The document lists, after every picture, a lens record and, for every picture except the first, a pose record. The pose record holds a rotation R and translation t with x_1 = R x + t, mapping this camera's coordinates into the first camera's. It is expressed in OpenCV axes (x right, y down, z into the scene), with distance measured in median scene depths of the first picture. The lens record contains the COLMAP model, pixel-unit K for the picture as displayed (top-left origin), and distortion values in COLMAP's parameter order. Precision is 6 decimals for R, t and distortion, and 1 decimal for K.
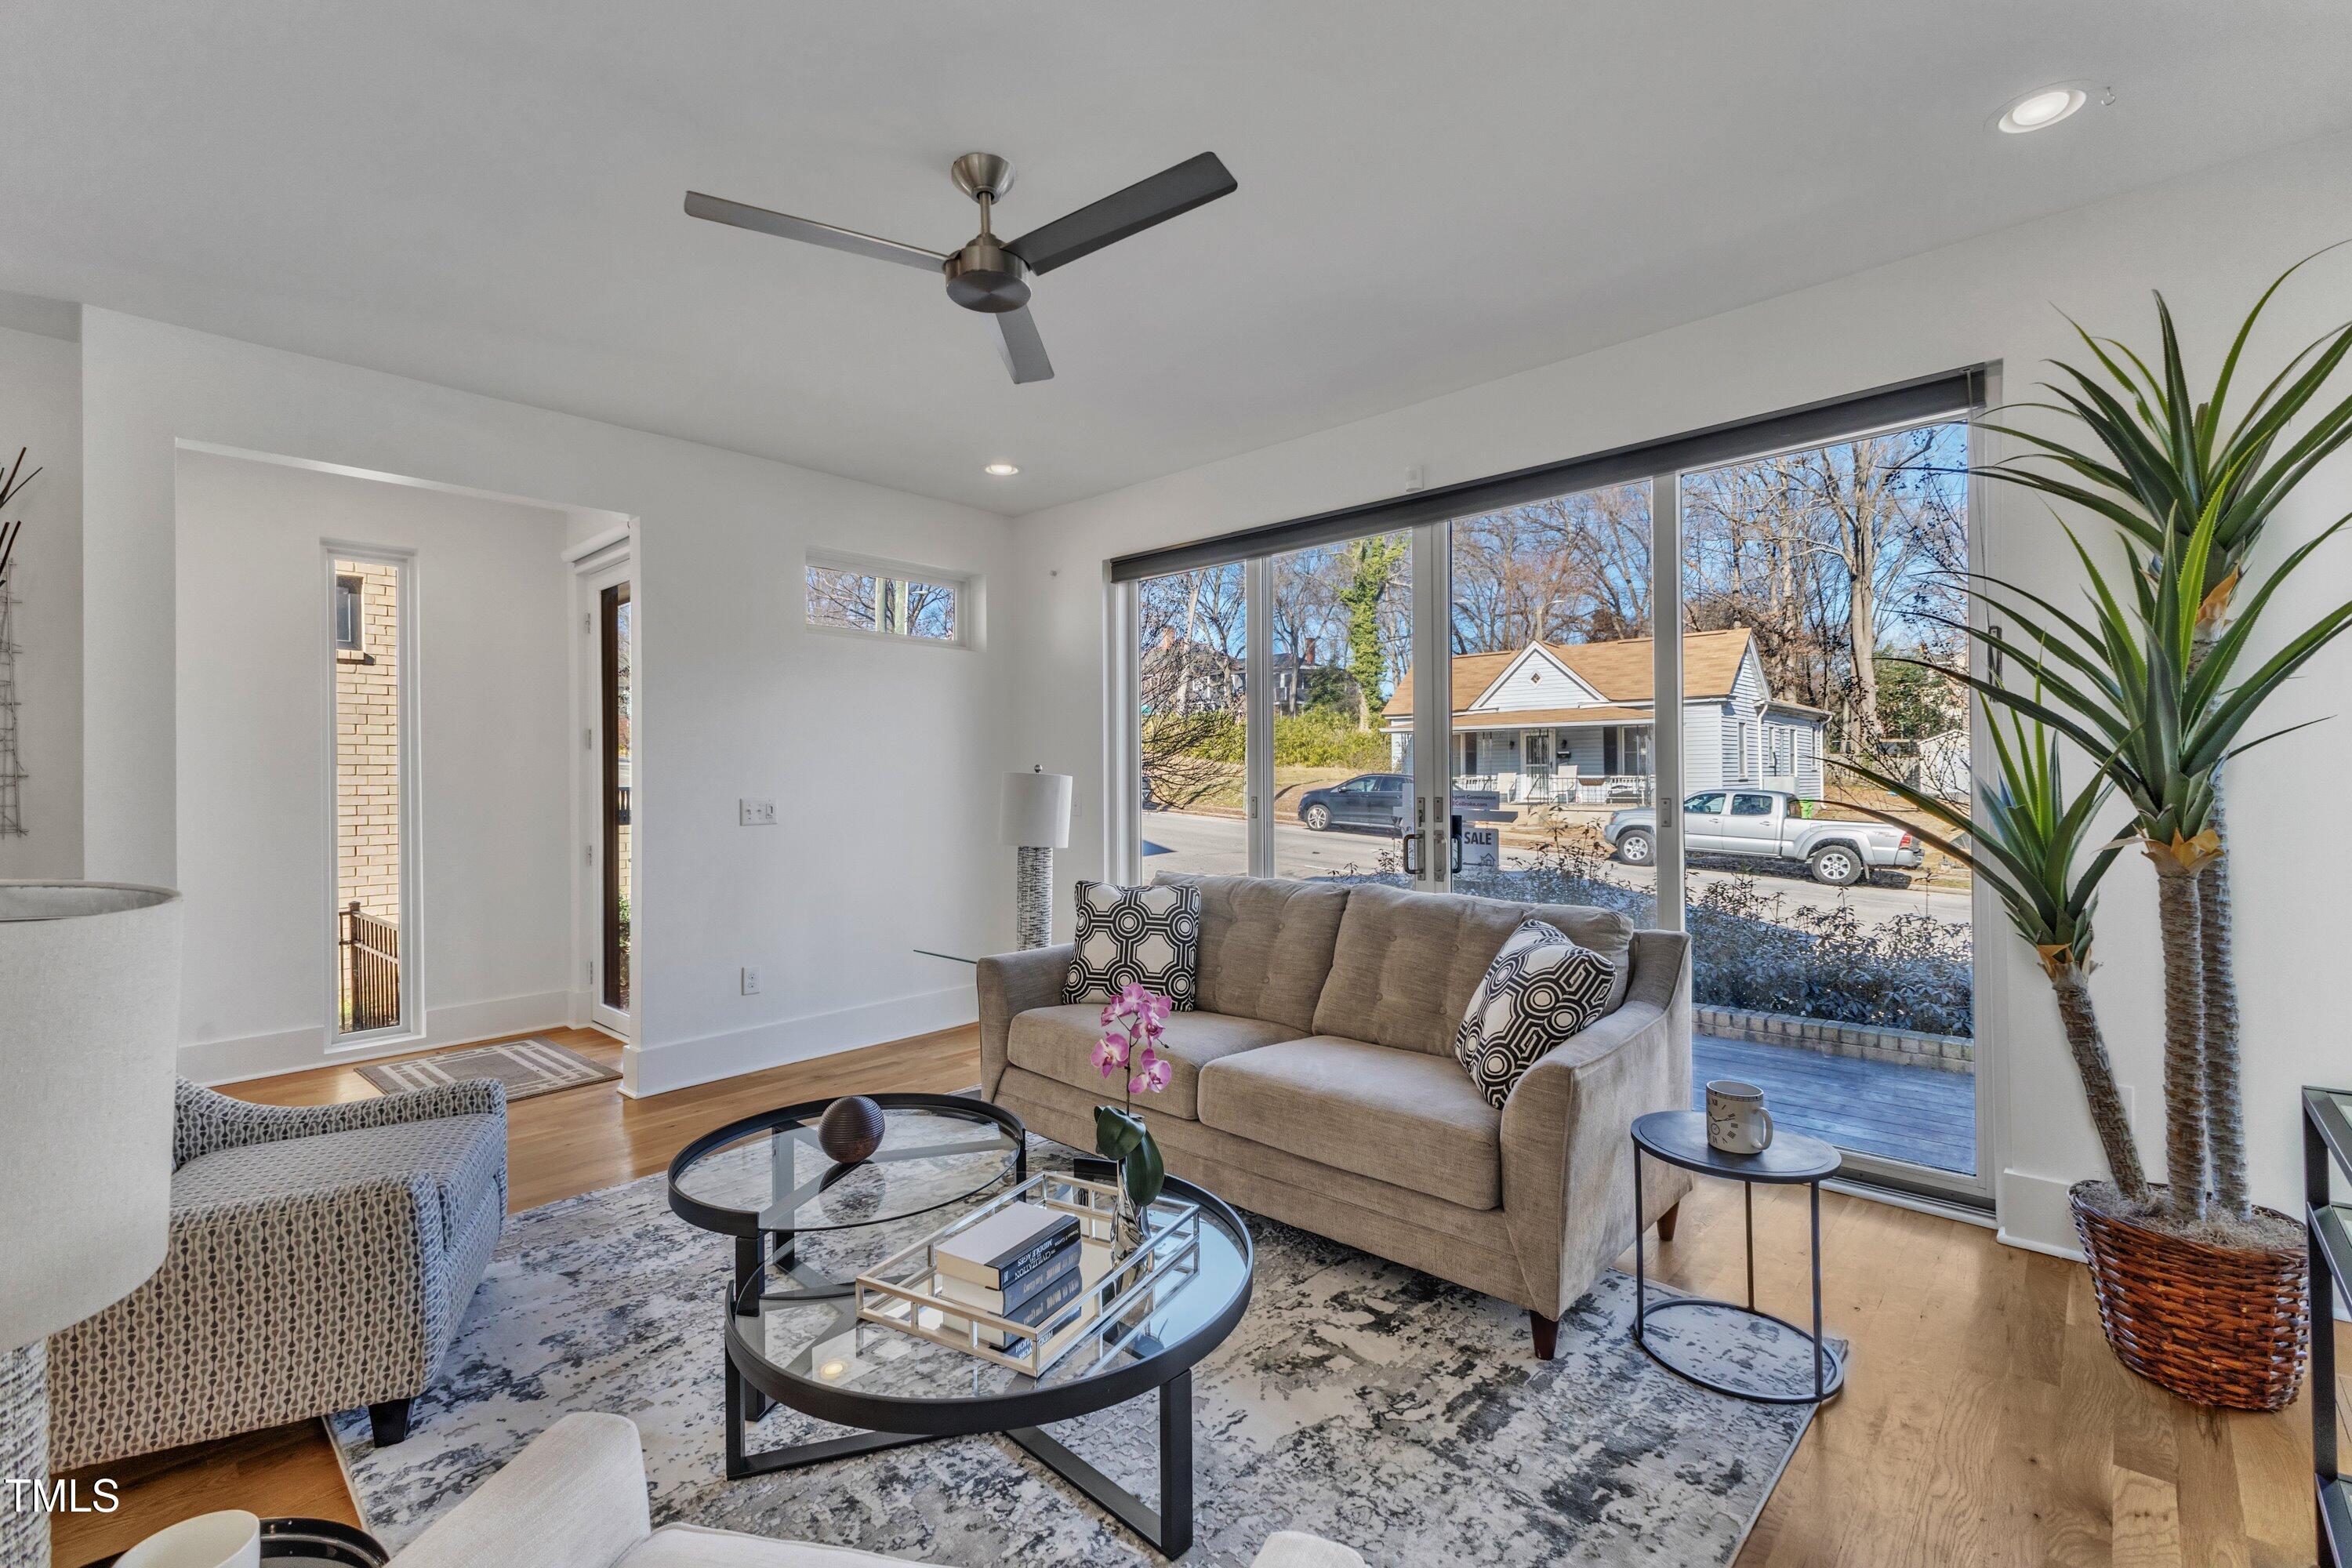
lens RADIAL K [[1023.4, 0, 1176.0], [0, 1023.4, 784.0], [0, 0, 1]] dist [0.008360, -0.000266]
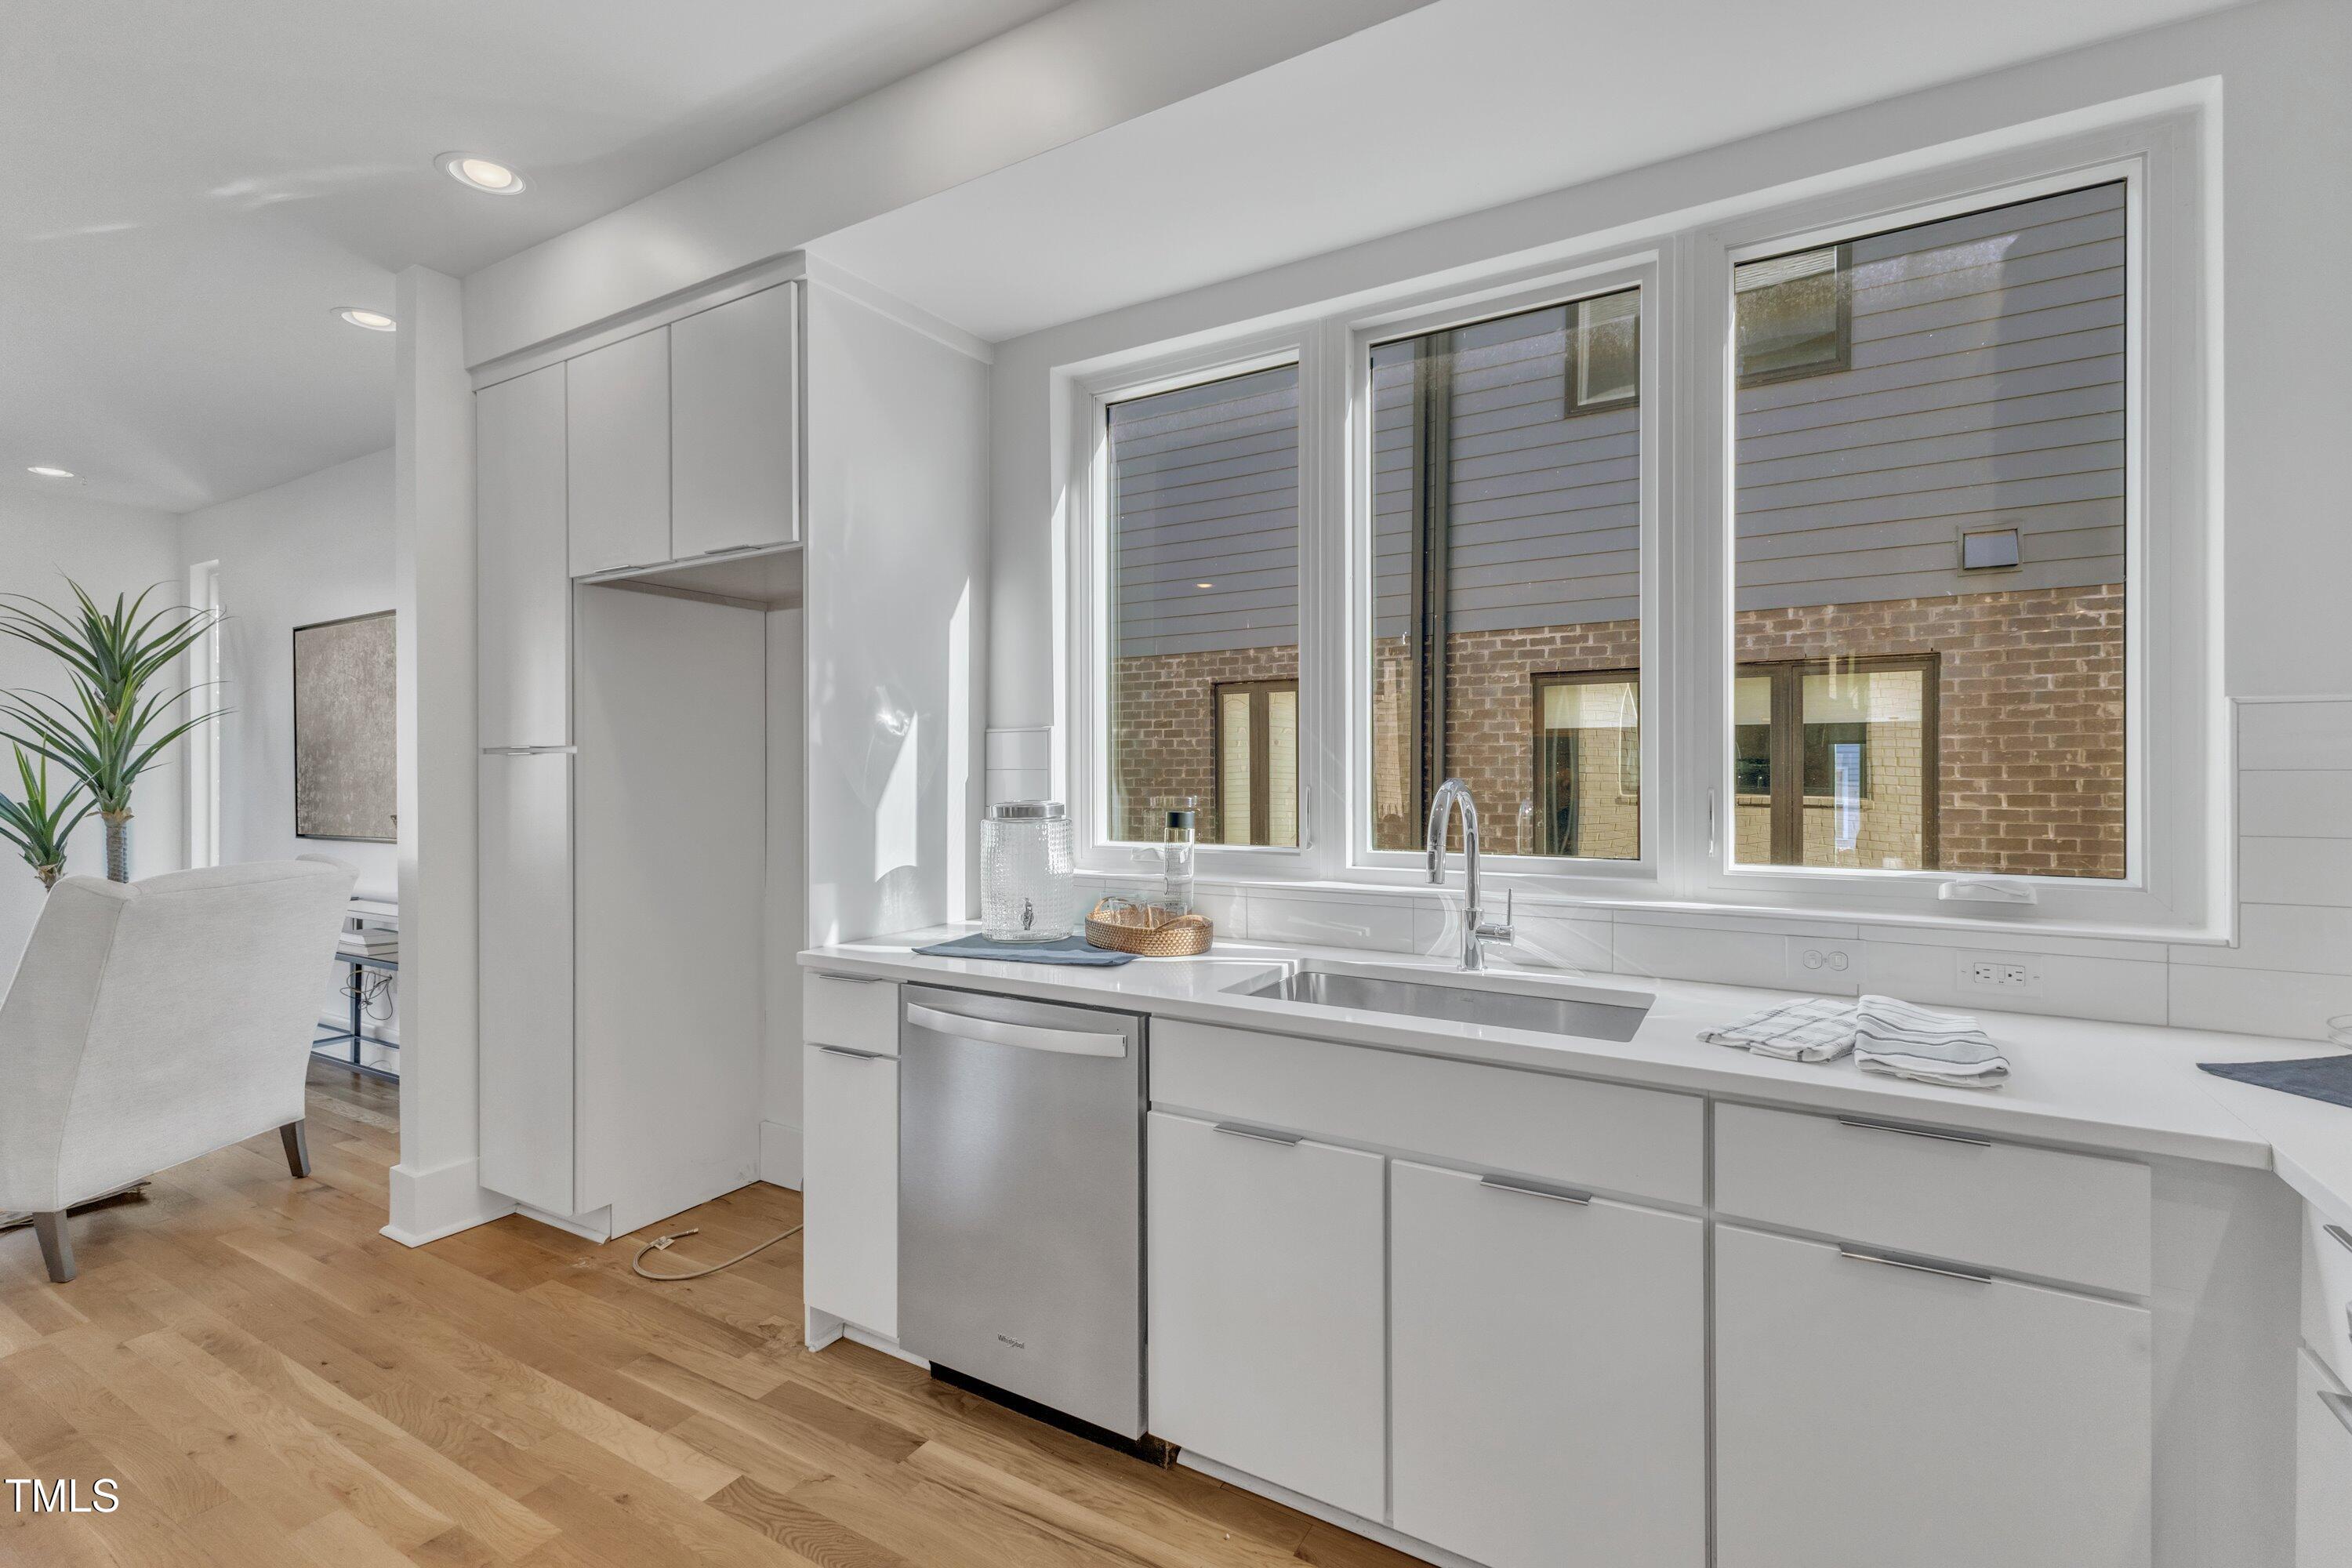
lens RADIAL K [[1040.1, 0, 1174.6], [0, 1040.1, 775.2], [0, 0, 1]] dist [0.012535, 0.000412]
pose [[-0.201296, 0.008909, 0.979490, -1.707522], [0.006389, 0.999949, -0.007782, 0.008343], [-0.979510, 0.004692, -0.201343, -0.805074]]
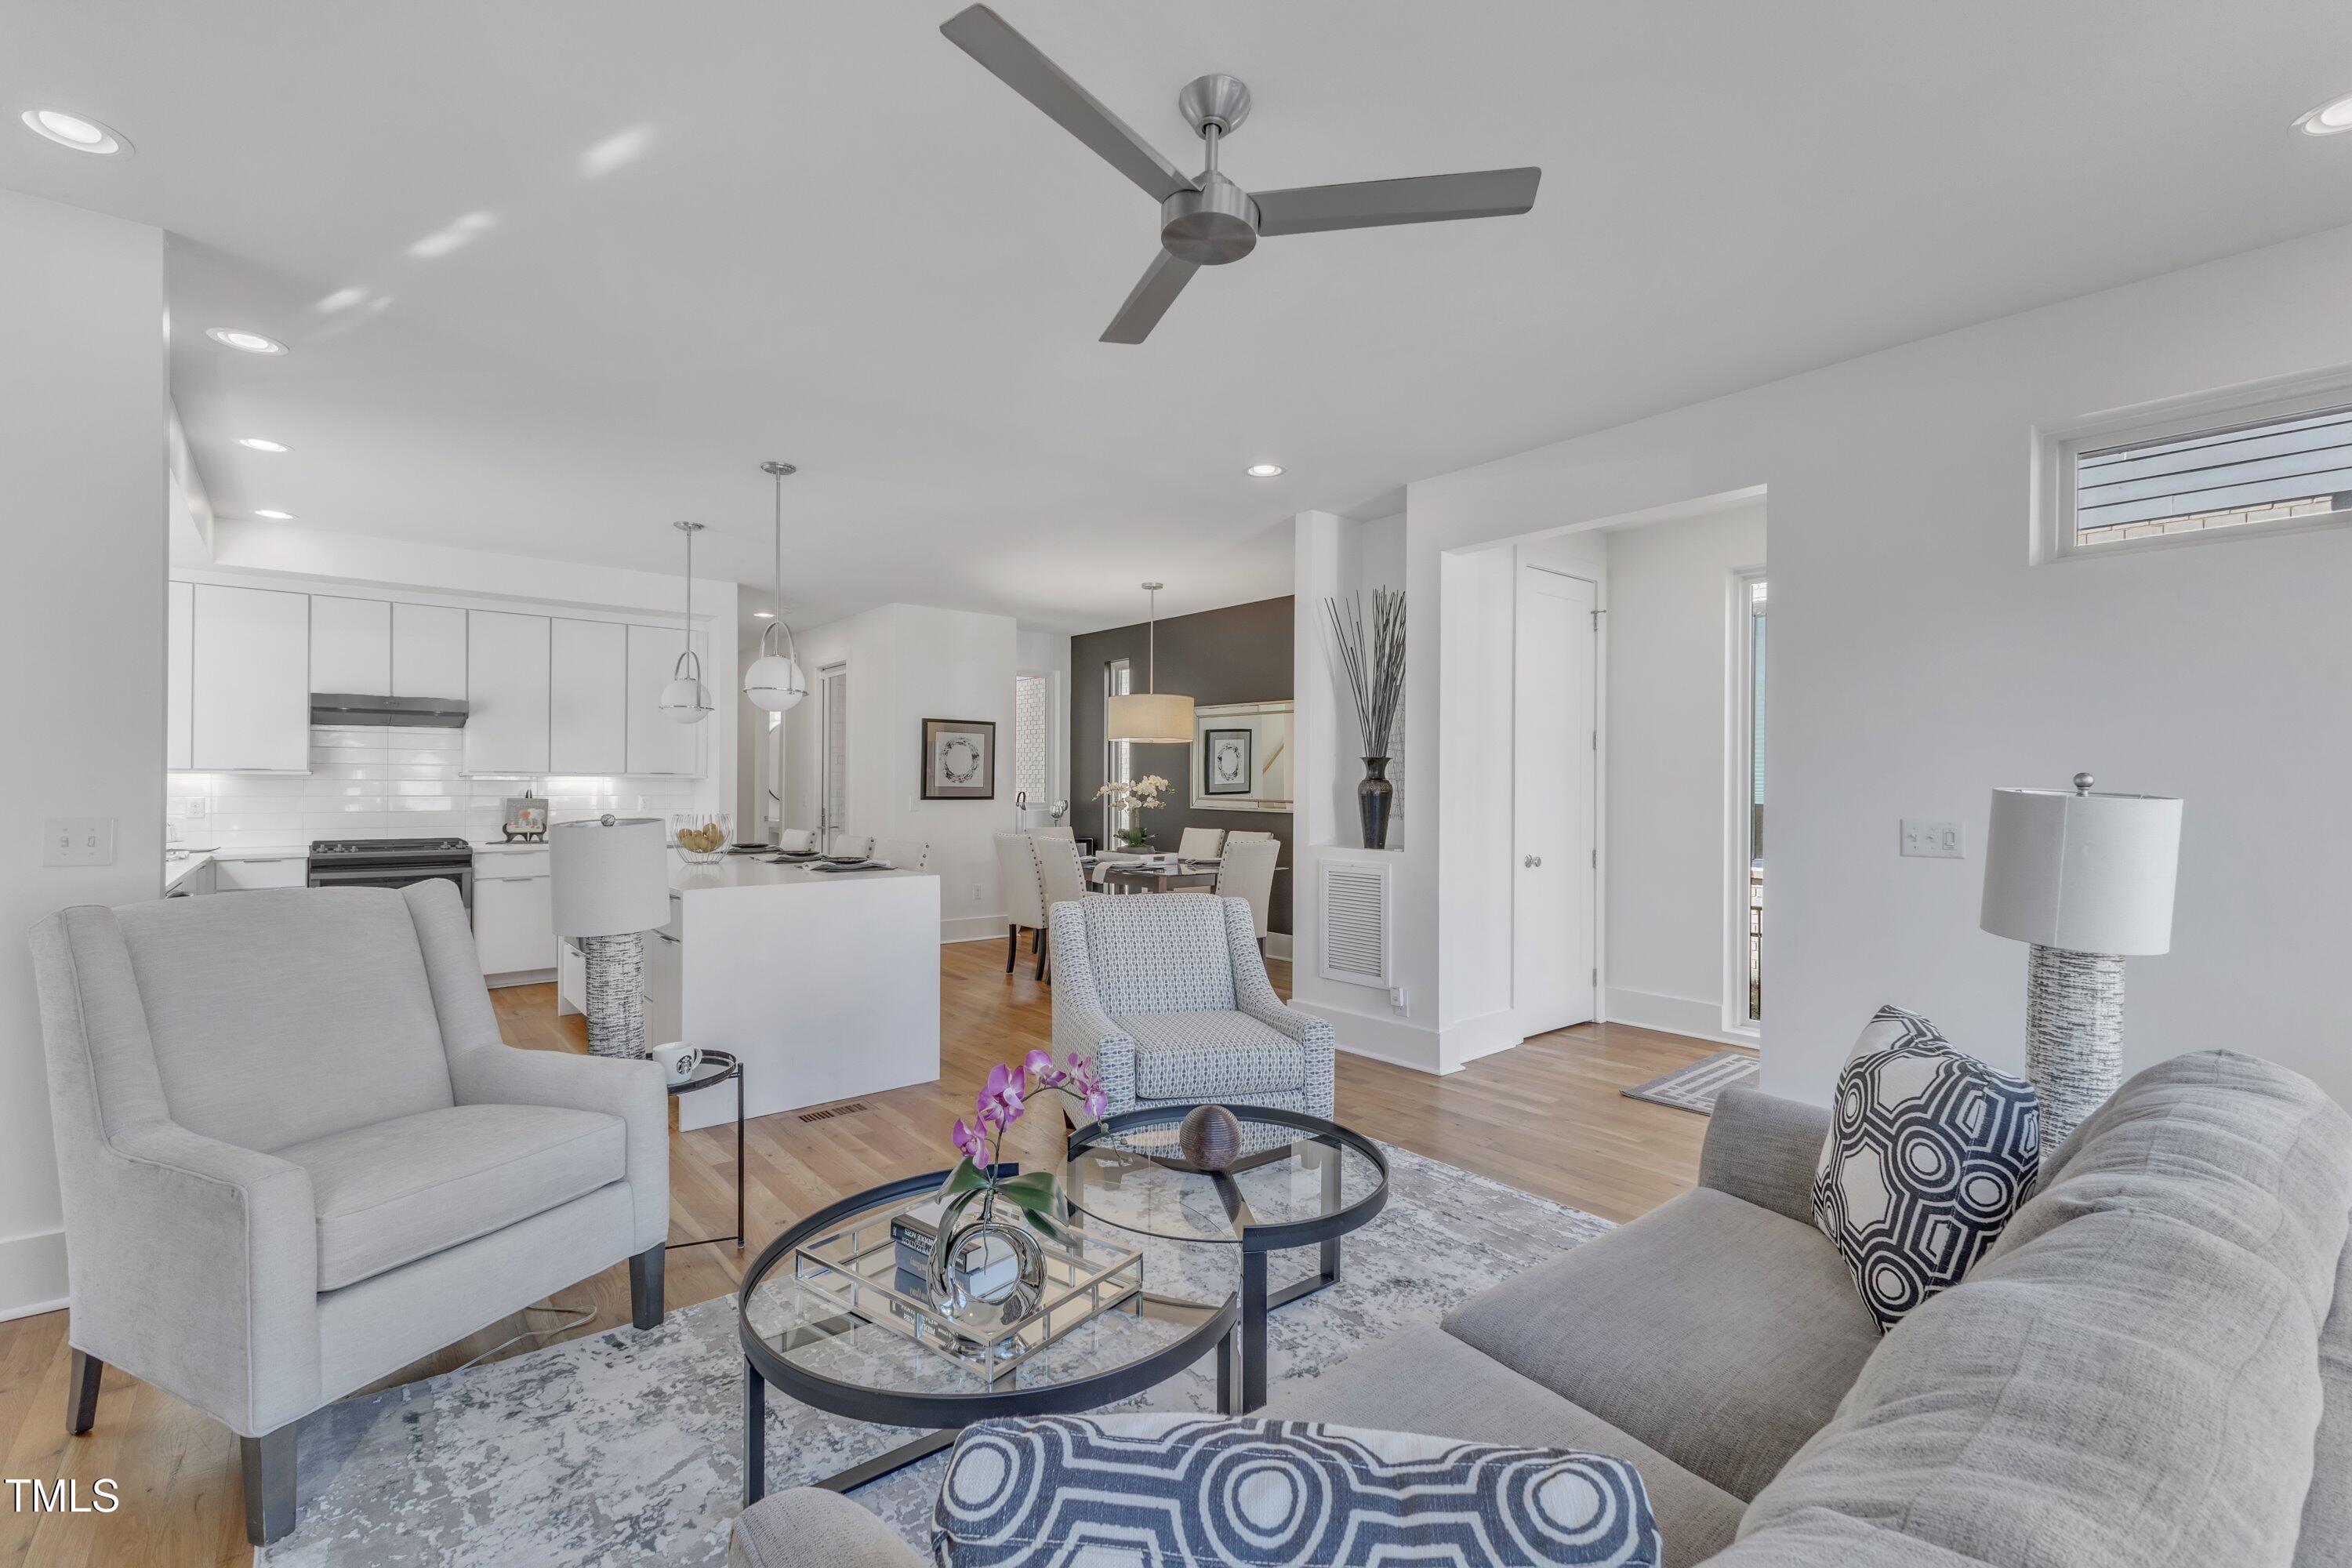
lens RADIAL K [[1033.5, 0, 1176.0], [0, 1033.5, 784.0], [0, 0, 1]] dist [0.024774, -0.000011]
pose [[-0.141646, 0.008938, -0.989877, 0.740322], [-0.006577, 0.999929, 0.009970, -0.023958], [0.989896, 0.007922, -0.141577, 1.141003]]
